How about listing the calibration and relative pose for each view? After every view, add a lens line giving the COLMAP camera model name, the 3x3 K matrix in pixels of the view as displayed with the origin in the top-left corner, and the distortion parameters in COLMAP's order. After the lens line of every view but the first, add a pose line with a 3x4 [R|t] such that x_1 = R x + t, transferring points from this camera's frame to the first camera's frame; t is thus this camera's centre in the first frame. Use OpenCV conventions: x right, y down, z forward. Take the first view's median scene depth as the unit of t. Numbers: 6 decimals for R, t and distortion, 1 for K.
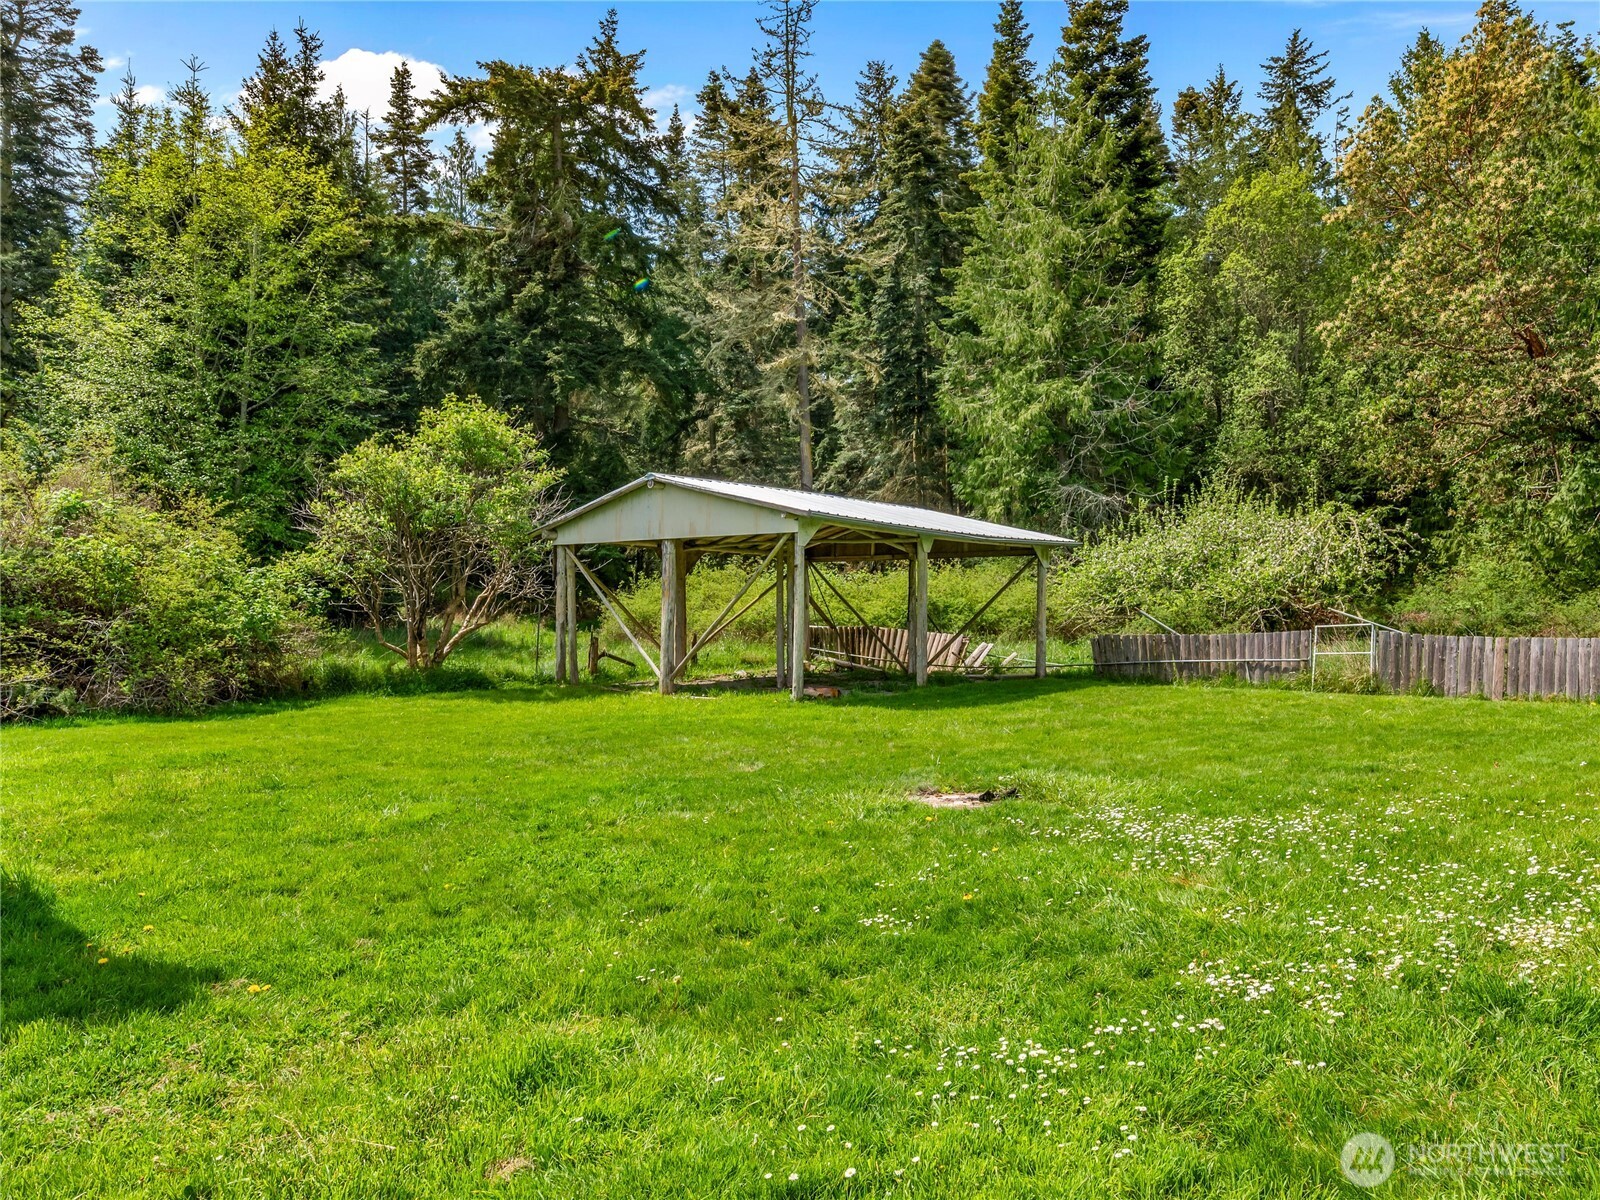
lens RADIAL K [[1177.7, 0, 836.6], [0, 1177.7, 576.6], [0, 0, 1]] dist [-0.000732, 0.003205]
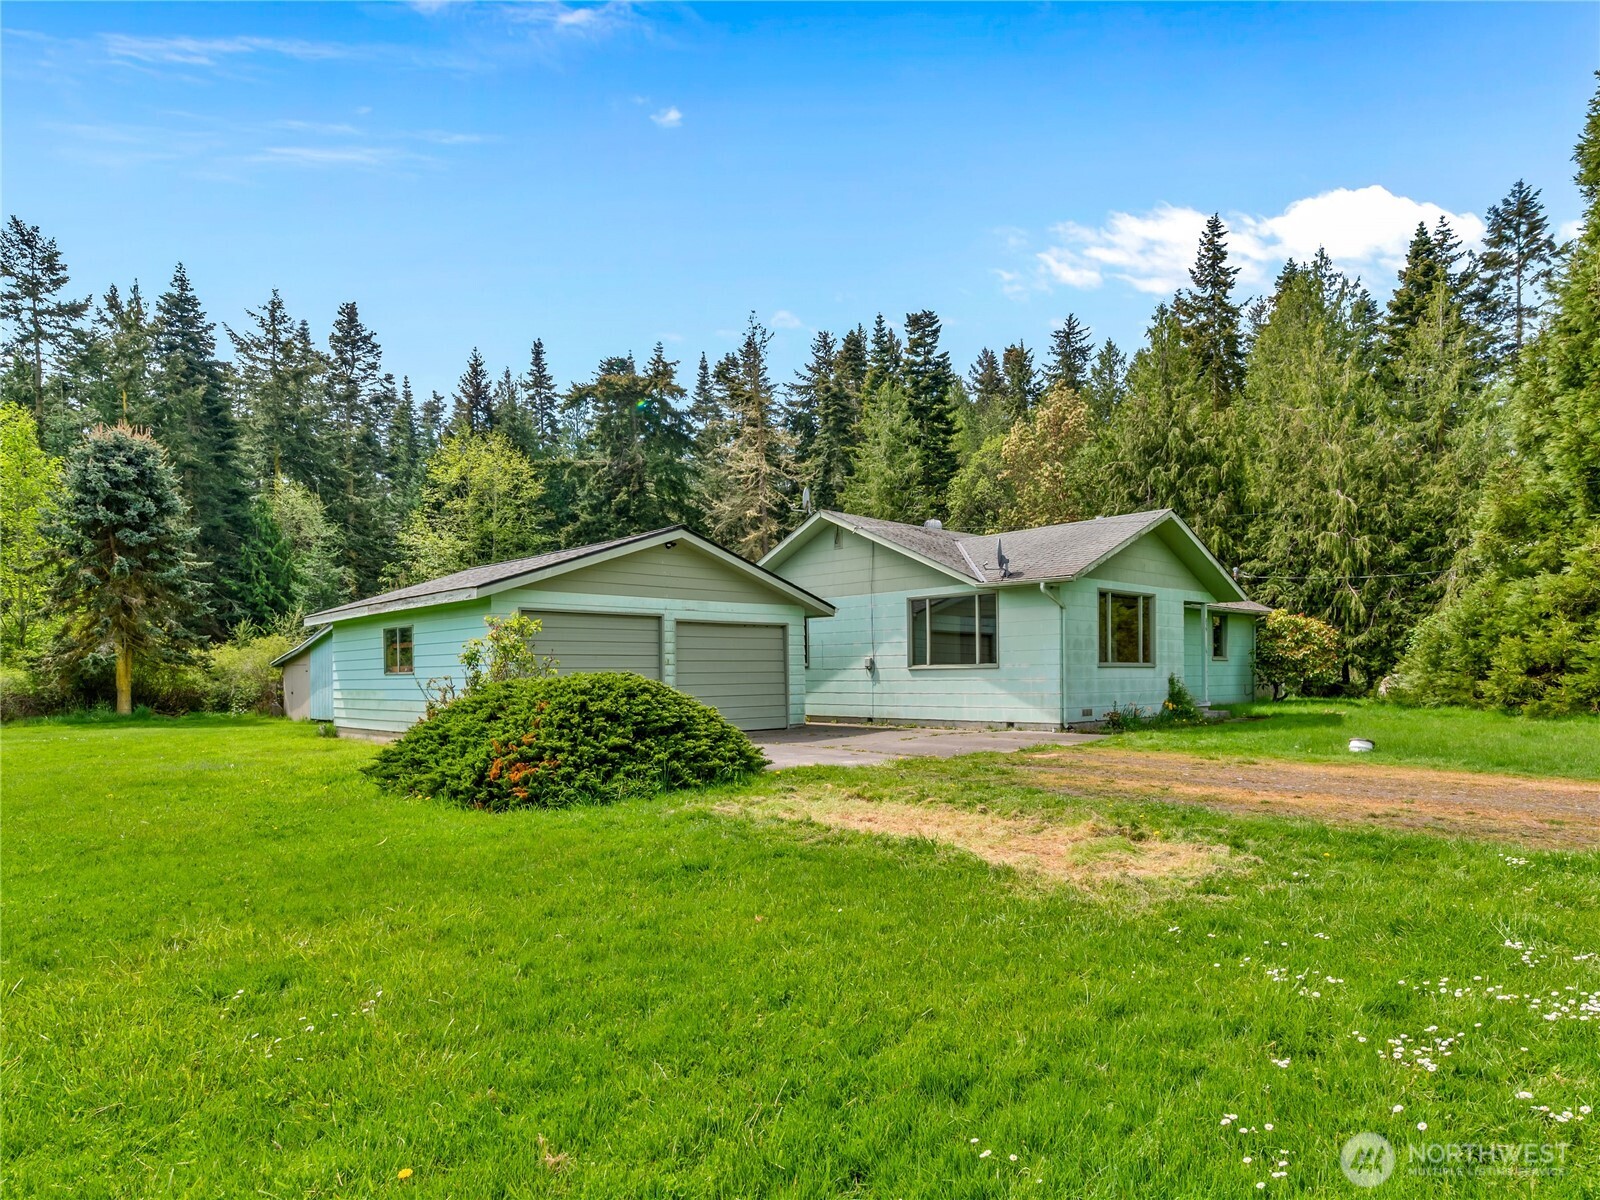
lens RADIAL K [[934.7, 0, 828.9], [0, 934.7, 660.2], [0, 0, 1]] dist [0.009885, 0.001264]
pose [[0.999579, -0.010651, -0.026978, 0.106261], [0.011324, 0.999626, 0.024908, -0.014205], [0.026703, -0.025203, 0.999326, -0.472864]]
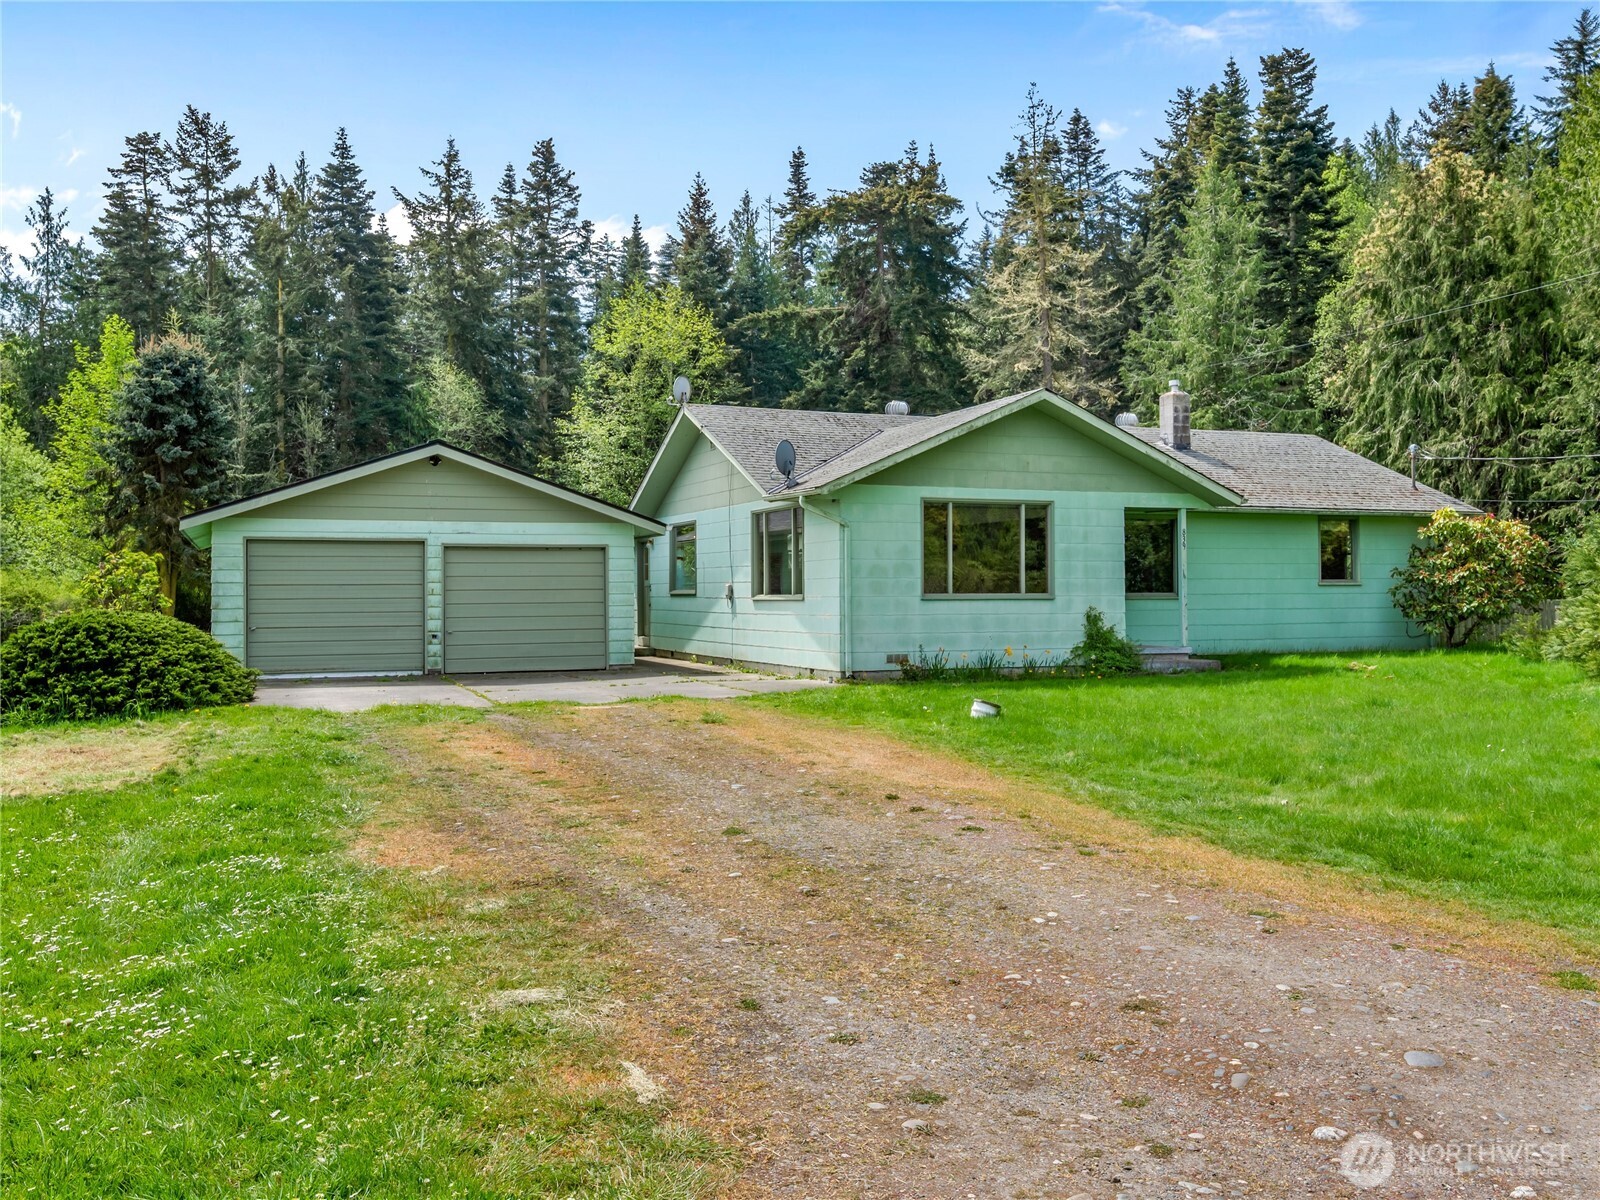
lens RADIAL K [[1374.1, 0, 822.6], [0, 1374.1, 525.9], [0, 0, 1]] dist [-0.014215, 0.024857]
pose [[0.919827, -0.024406, -0.391564, 0.321790], [0.021564, 0.999700, -0.011656, -0.019069], [0.391731, 0.002278, 0.920077, -0.496807]]
